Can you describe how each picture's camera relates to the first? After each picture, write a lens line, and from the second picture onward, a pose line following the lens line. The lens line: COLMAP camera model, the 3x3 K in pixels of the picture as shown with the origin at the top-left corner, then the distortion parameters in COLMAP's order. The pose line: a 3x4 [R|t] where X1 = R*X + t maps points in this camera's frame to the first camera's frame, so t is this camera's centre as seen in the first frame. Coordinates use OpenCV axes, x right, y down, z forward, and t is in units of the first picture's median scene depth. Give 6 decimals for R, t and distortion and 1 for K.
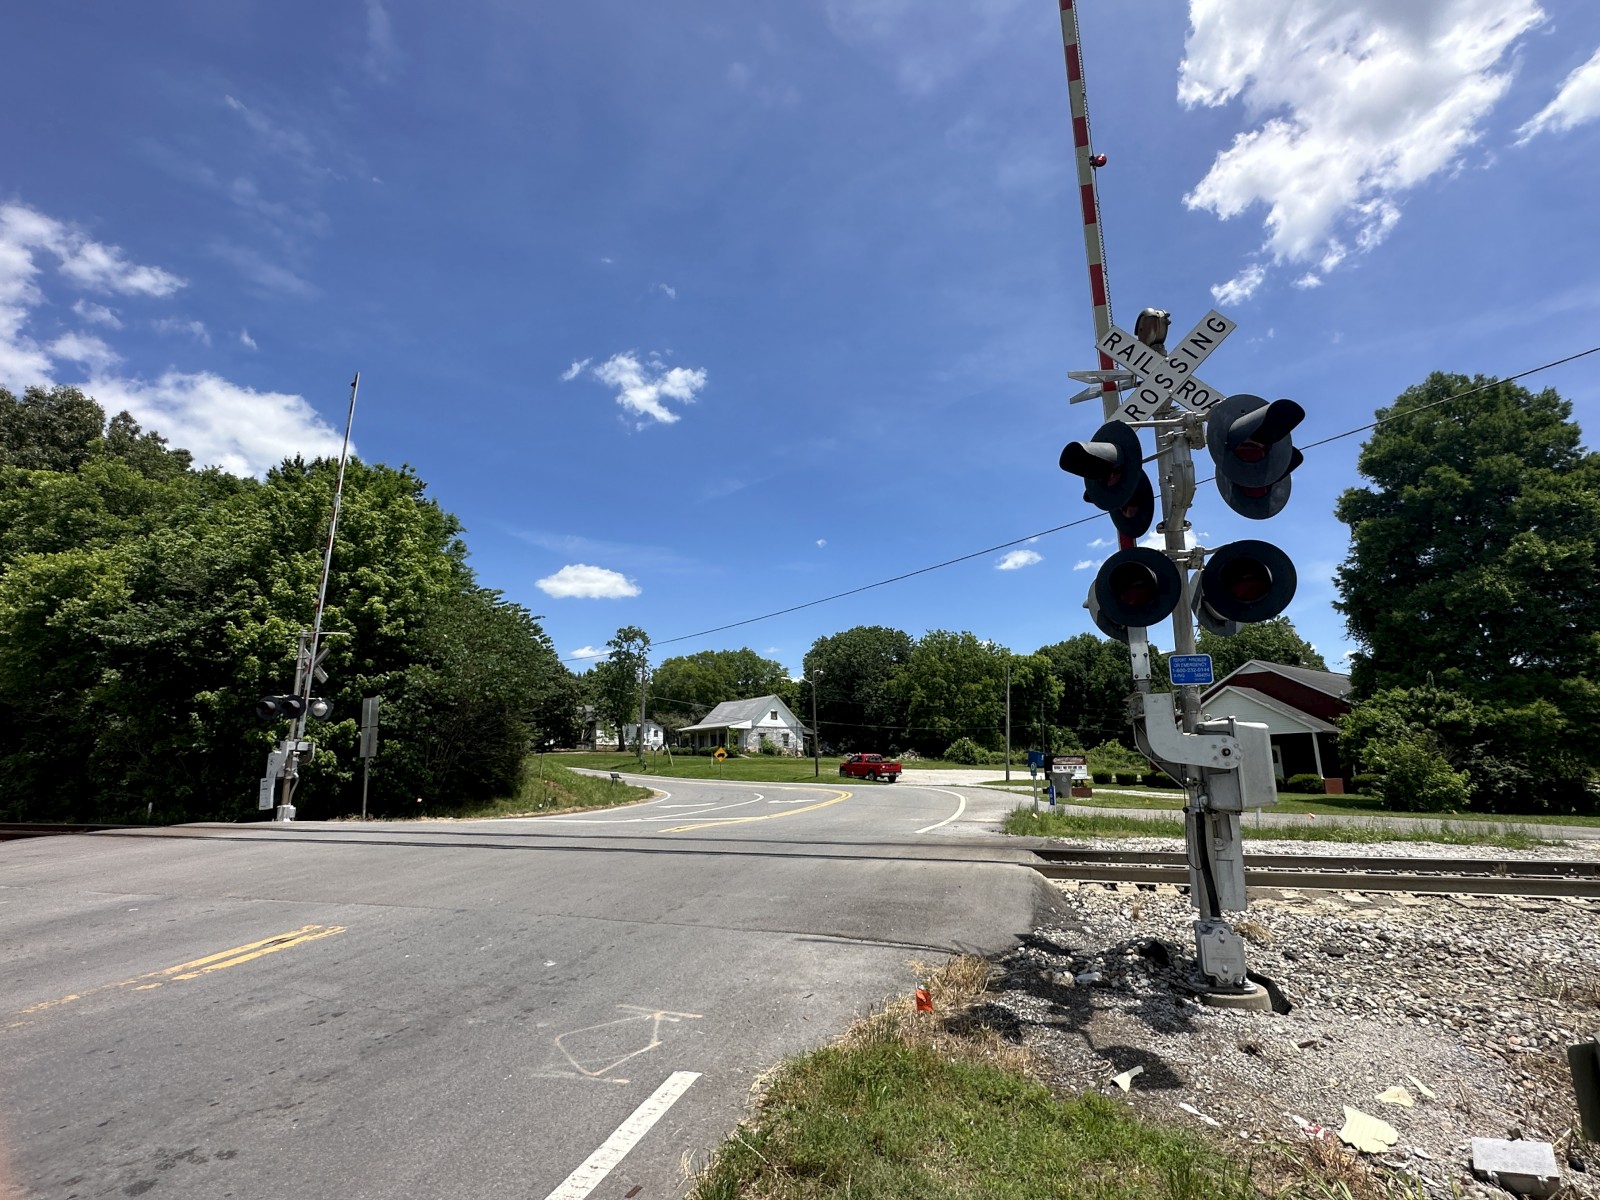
lens RADIAL K [[792.9, 0, 799.8], [0, 792.9, 598.0], [0, 0, 1]] dist [-0.013143, 0.001351]
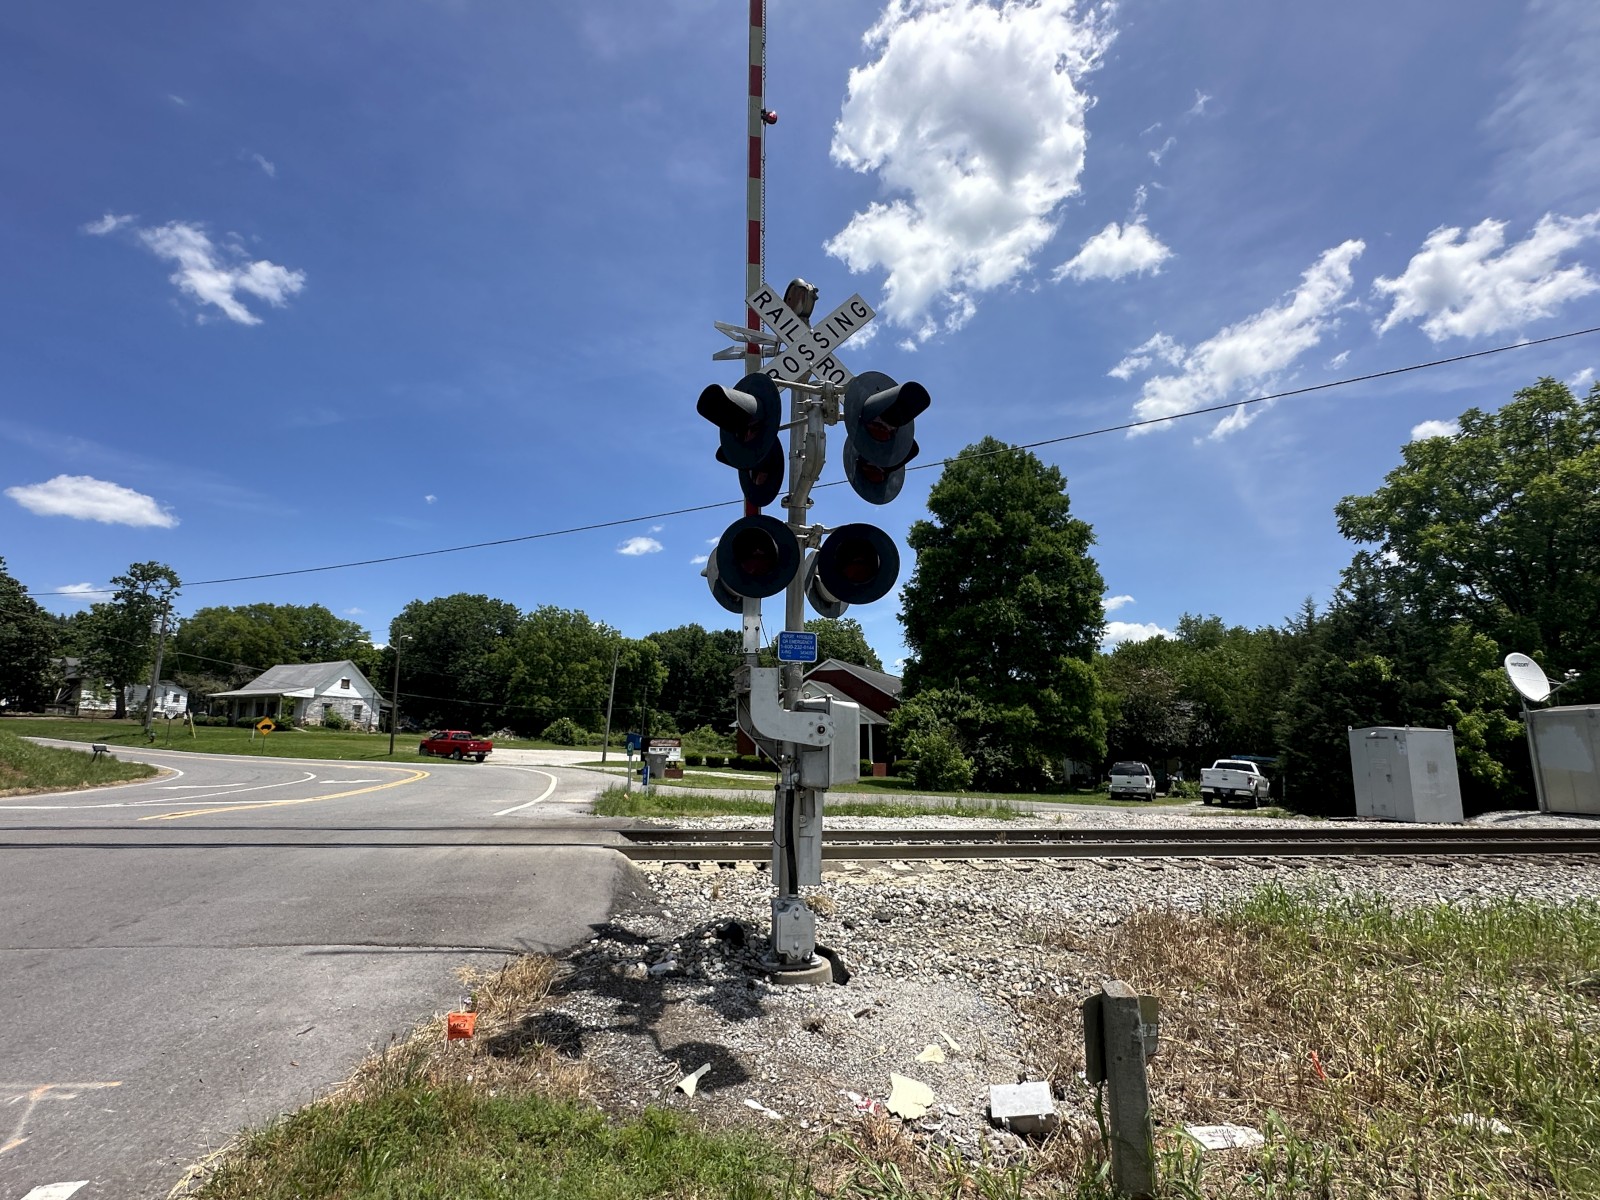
lens RADIAL K [[792.9, 0, 799.8], [0, 792.9, 598.0], [0, 0, 1]] dist [-0.013143, 0.001351]
pose [[0.883228, 0.104693, 0.457108, 0.032081], [-0.114777, 0.993375, -0.005743, 0.031113], [-0.454681, -0.047393, 0.889393, 0.102642]]
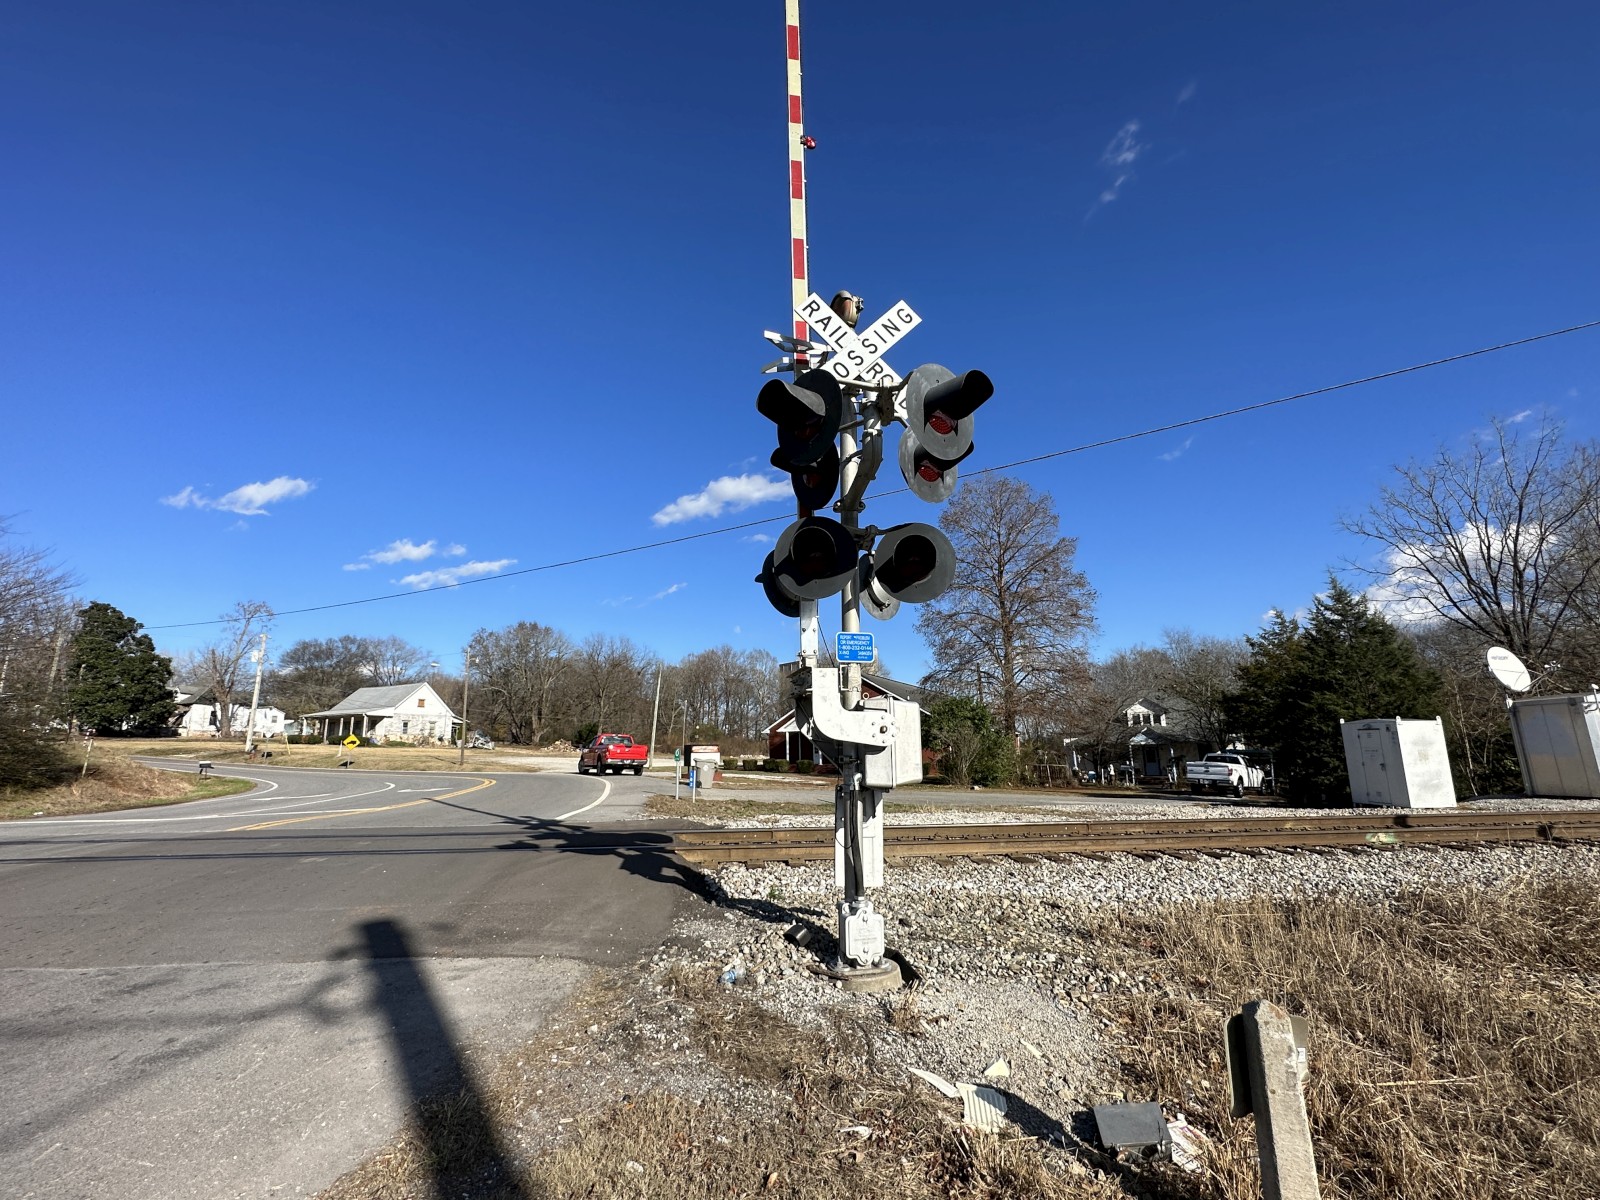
lens RADIAL K [[704.1, 0, 801.6], [0, 704.1, 599.3], [0, 0, 1]] dist [-0.003386, 0.000832]
pose [[0.897325, 0.093201, 0.431417, 0.038930], [-0.089522, 0.995566, -0.028875, 0.054793], [-0.432195, -0.012711, 0.901690, 0.198354]]
